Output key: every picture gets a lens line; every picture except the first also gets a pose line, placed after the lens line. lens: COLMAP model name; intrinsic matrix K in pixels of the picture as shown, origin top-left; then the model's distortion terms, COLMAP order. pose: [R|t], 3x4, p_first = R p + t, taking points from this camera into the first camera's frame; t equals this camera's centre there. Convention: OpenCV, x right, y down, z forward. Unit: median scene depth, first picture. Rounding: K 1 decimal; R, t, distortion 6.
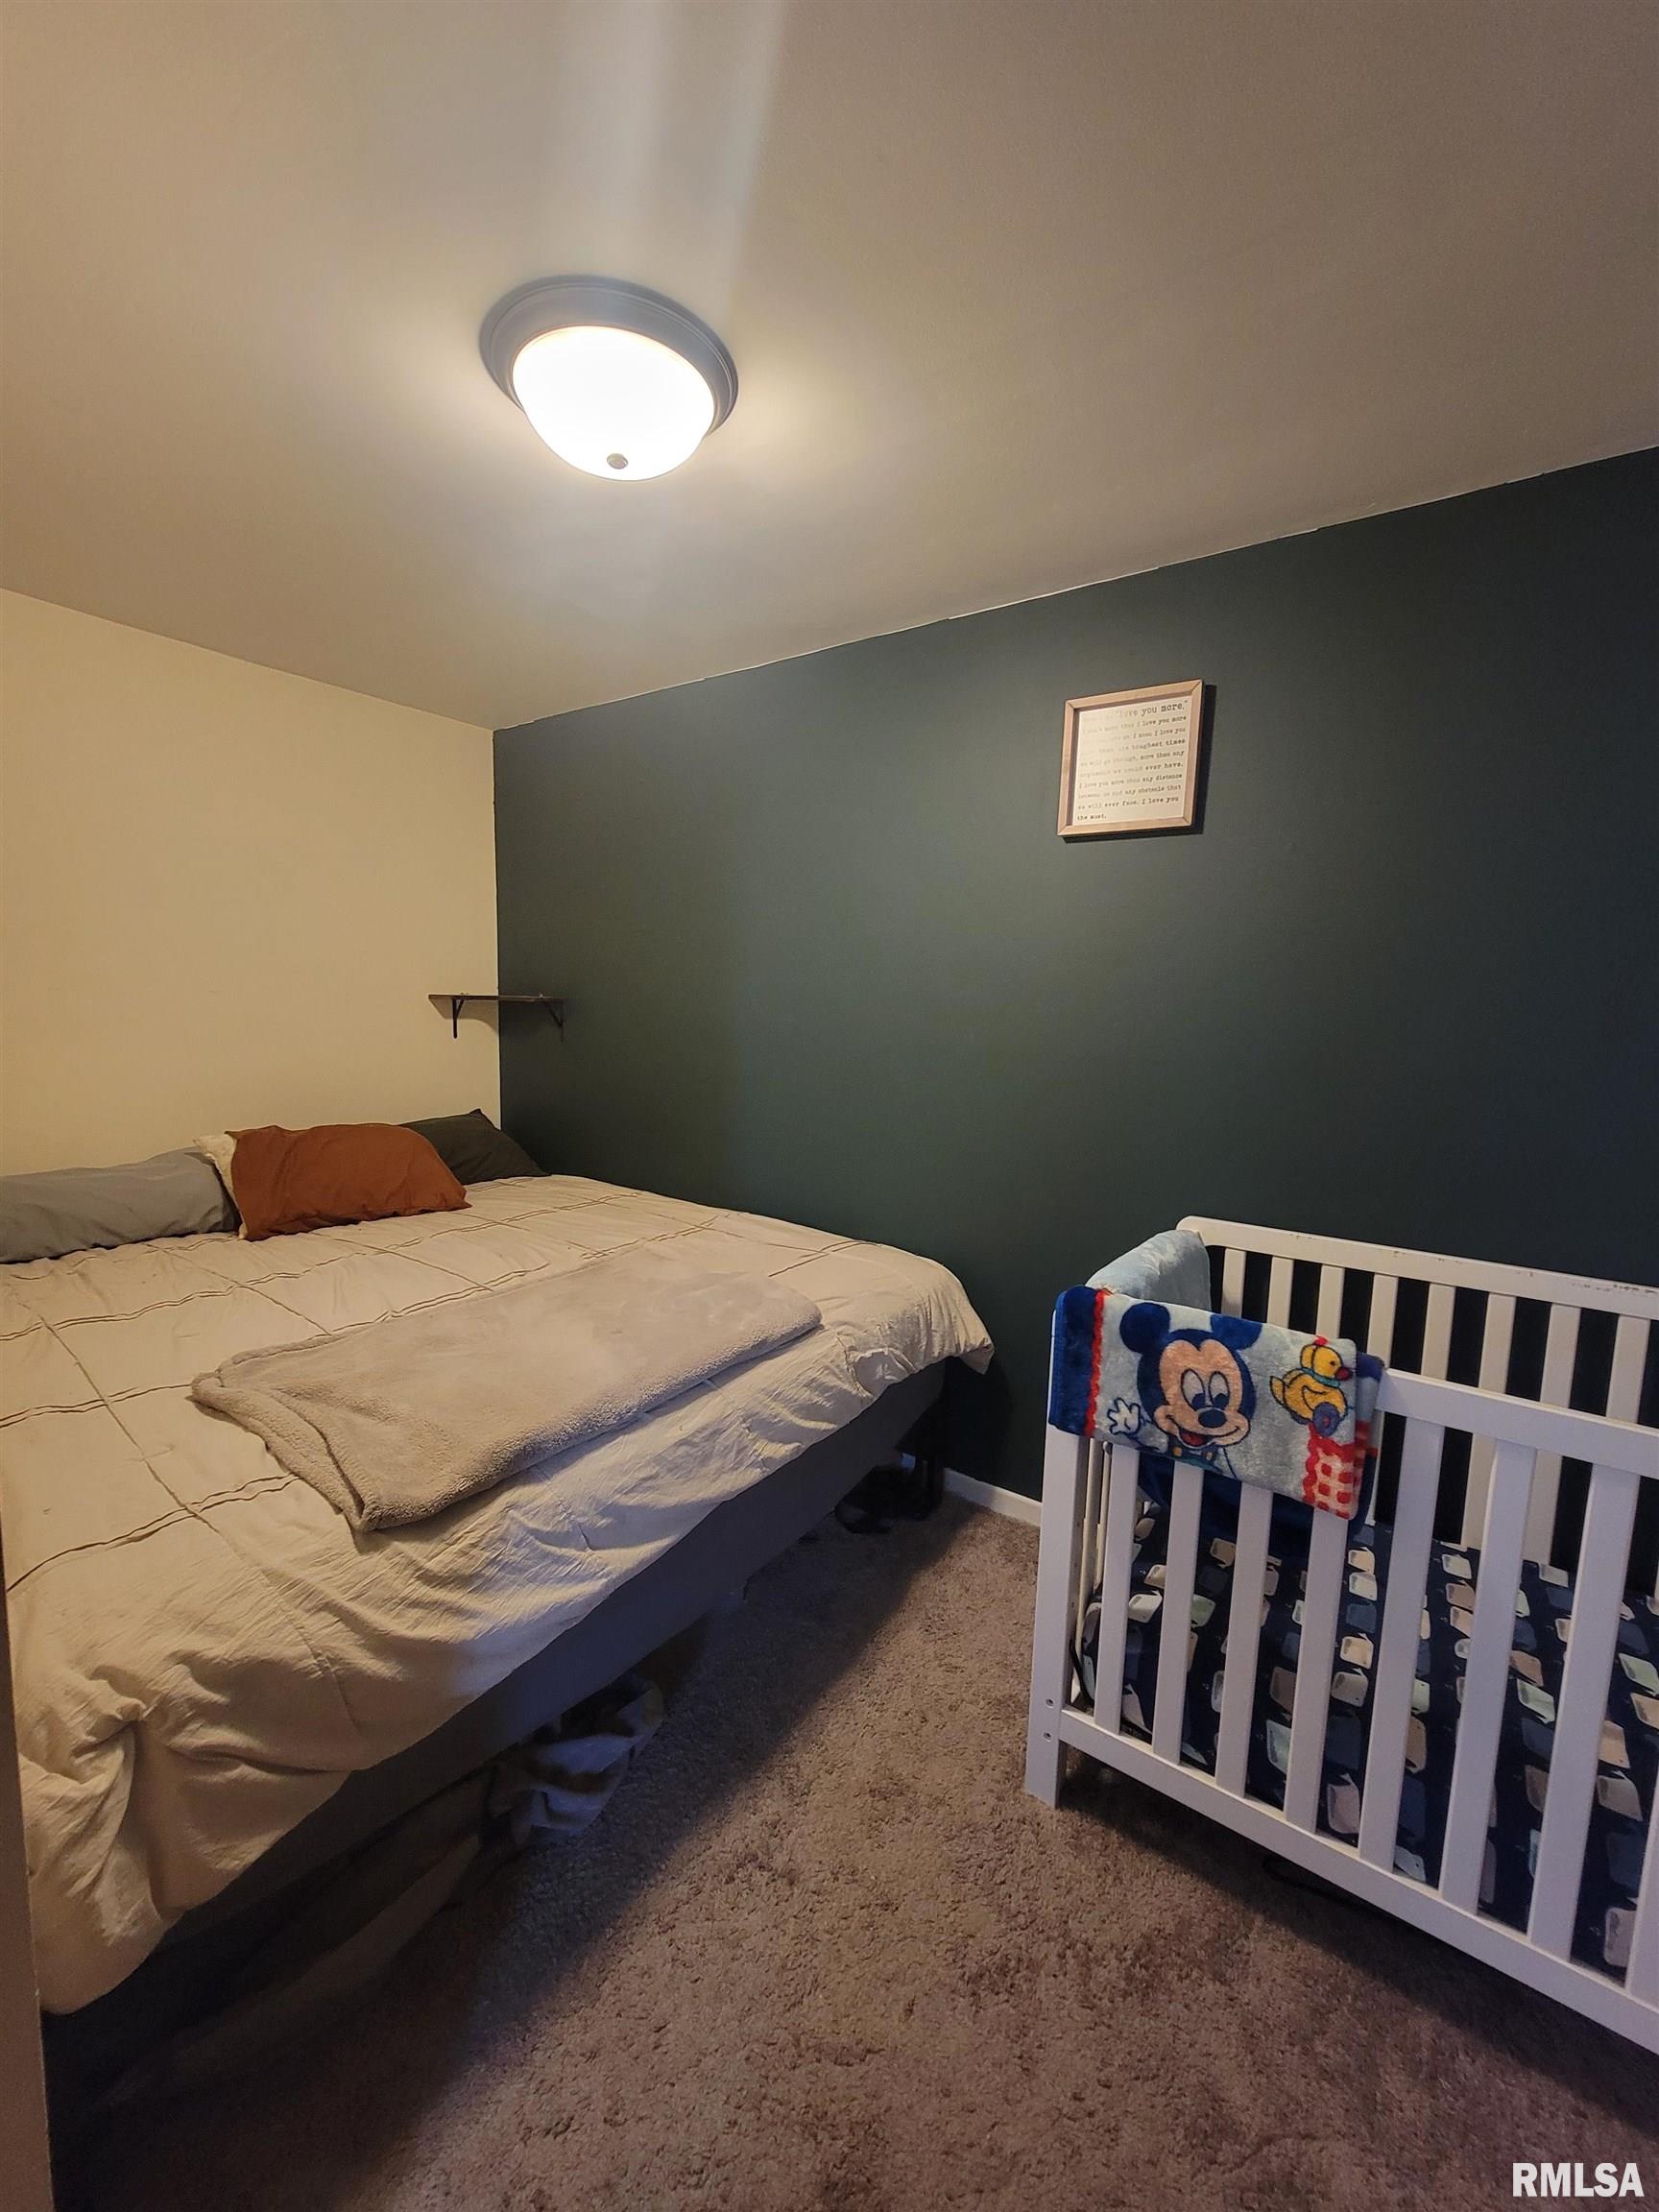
lens RADIAL K [[897.9, 0, 840.7], [0, 897.9, 1107.1], [0, 0, 1]] dist [-0.007723, 0.002912]
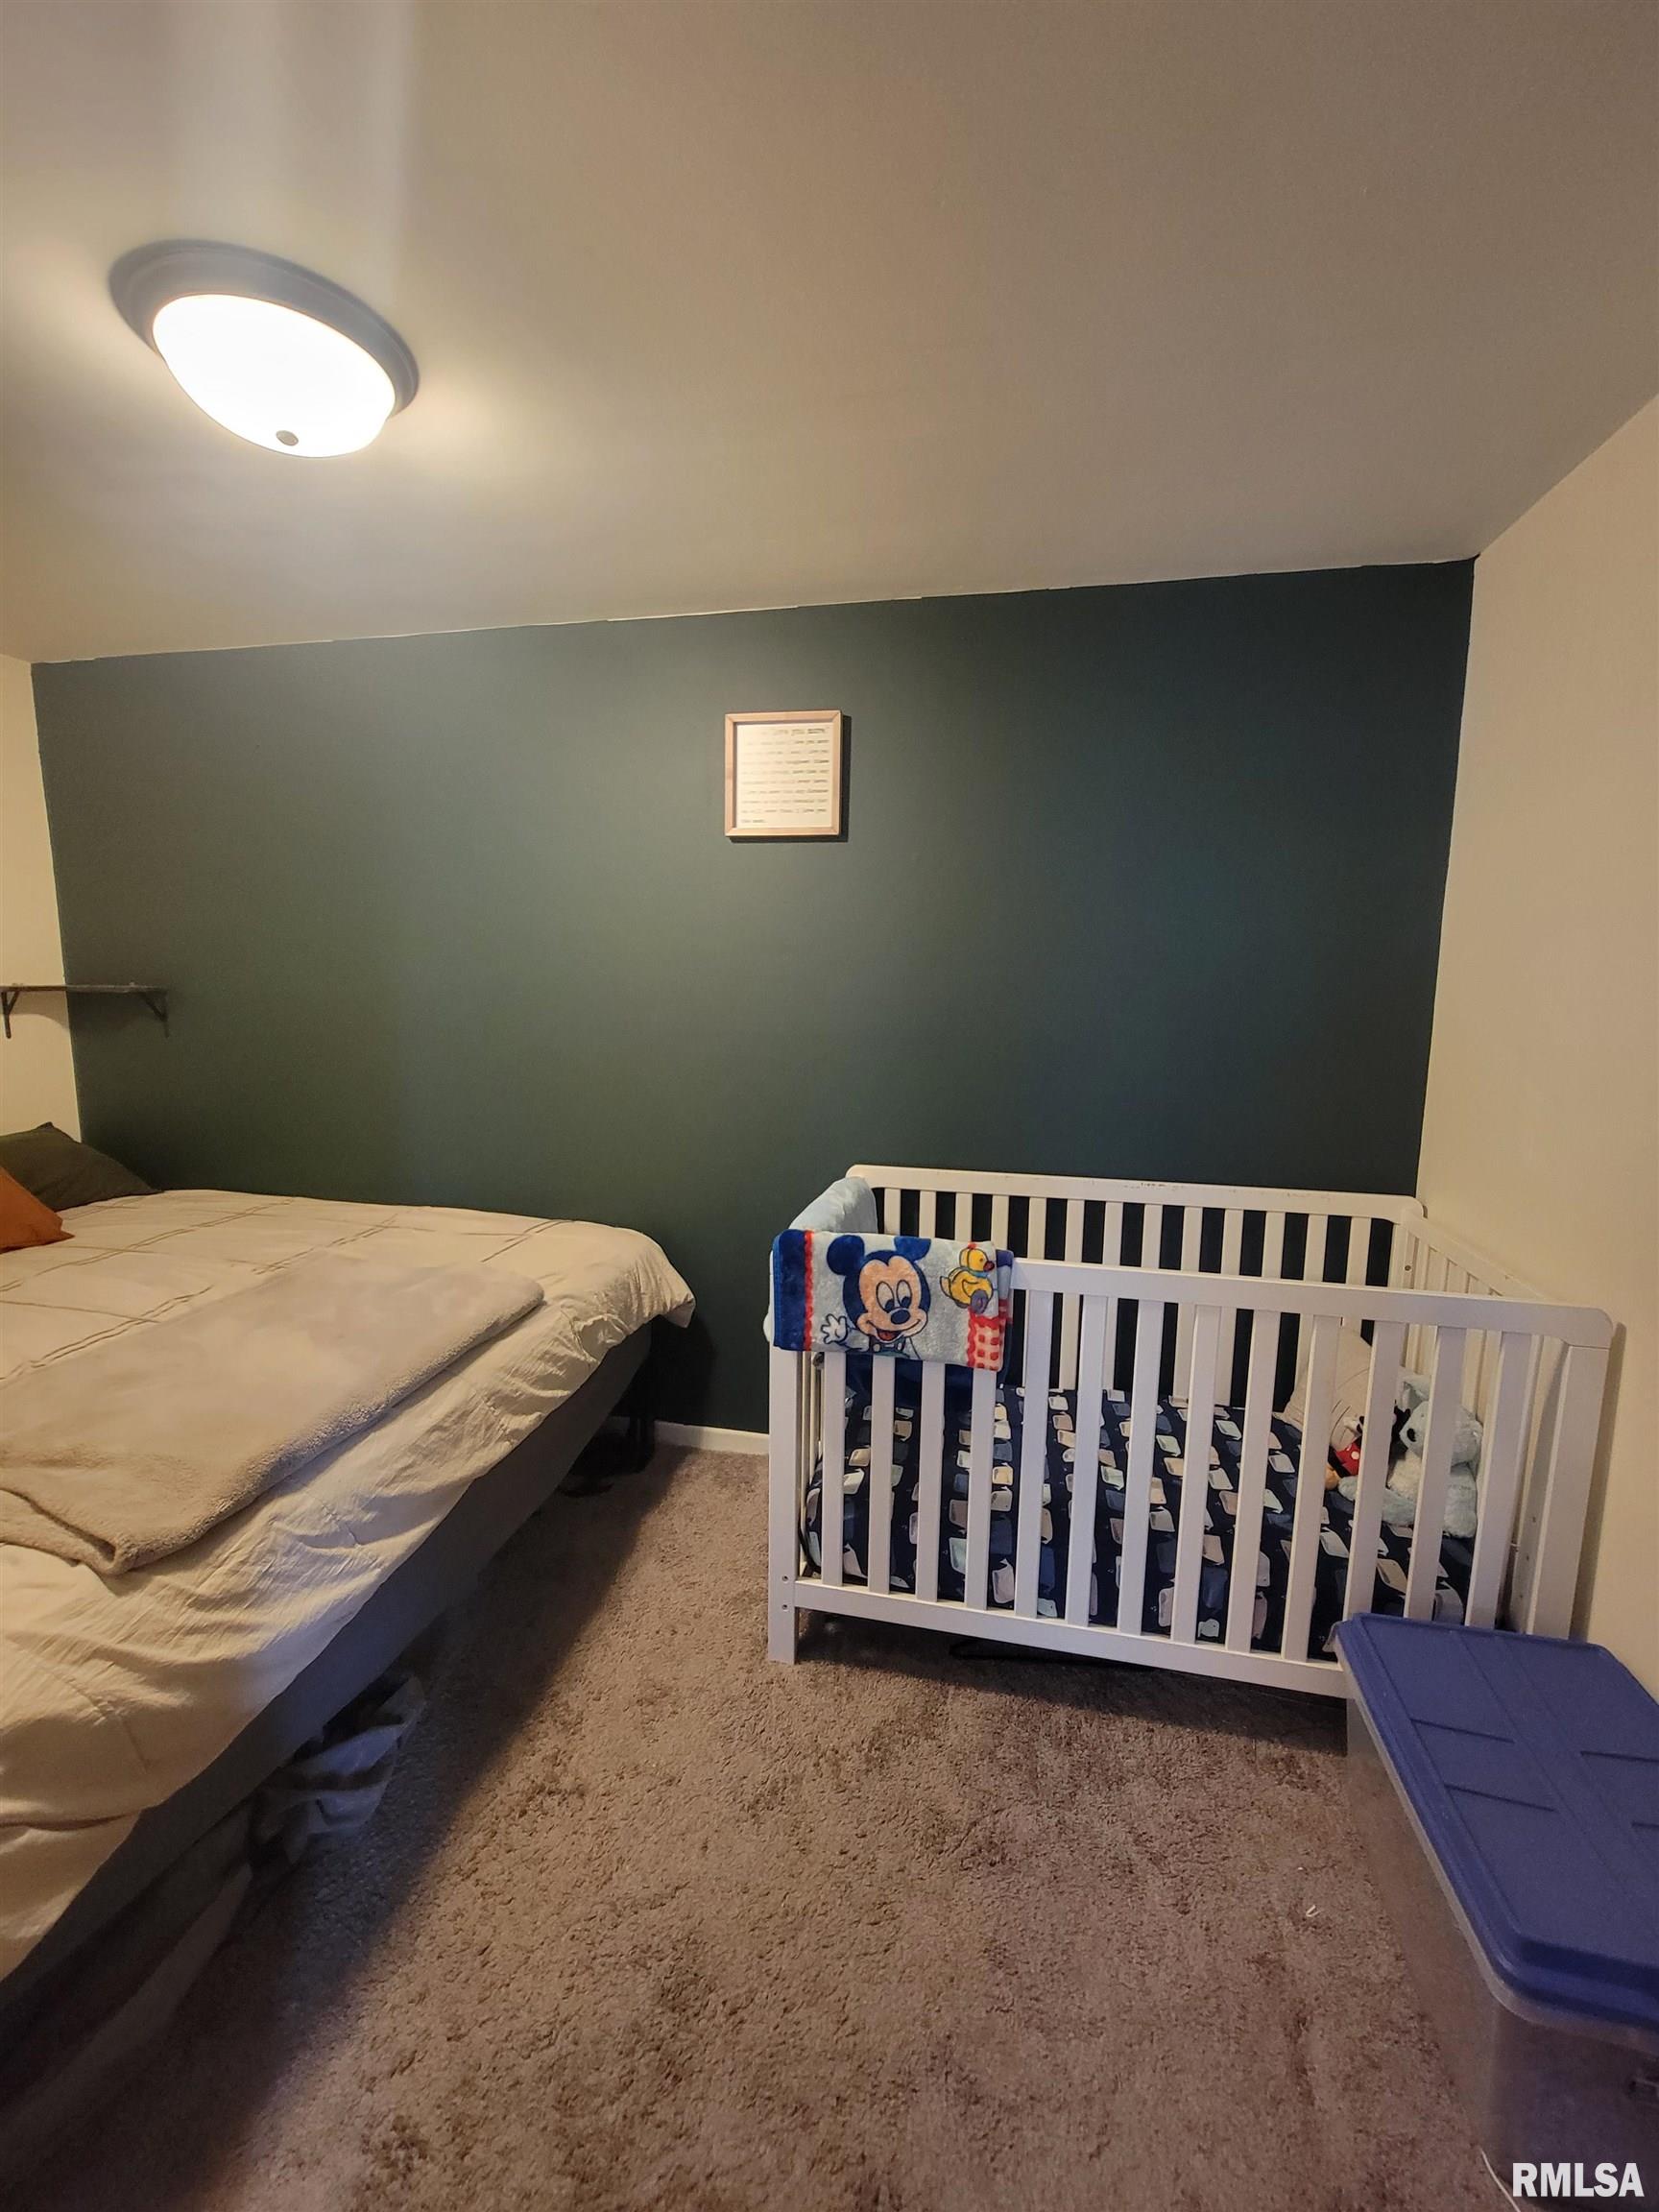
lens RADIAL K [[897.9, 0, 840.7], [0, 897.9, 1107.1], [0, 0, 1]] dist [-0.007723, 0.002912]
pose [[0.917849, -0.071443, 0.390448, -0.130450], [0.059323, 0.997311, 0.043032, -0.010974], [-0.392473, -0.016334, 0.919619, -0.128827]]
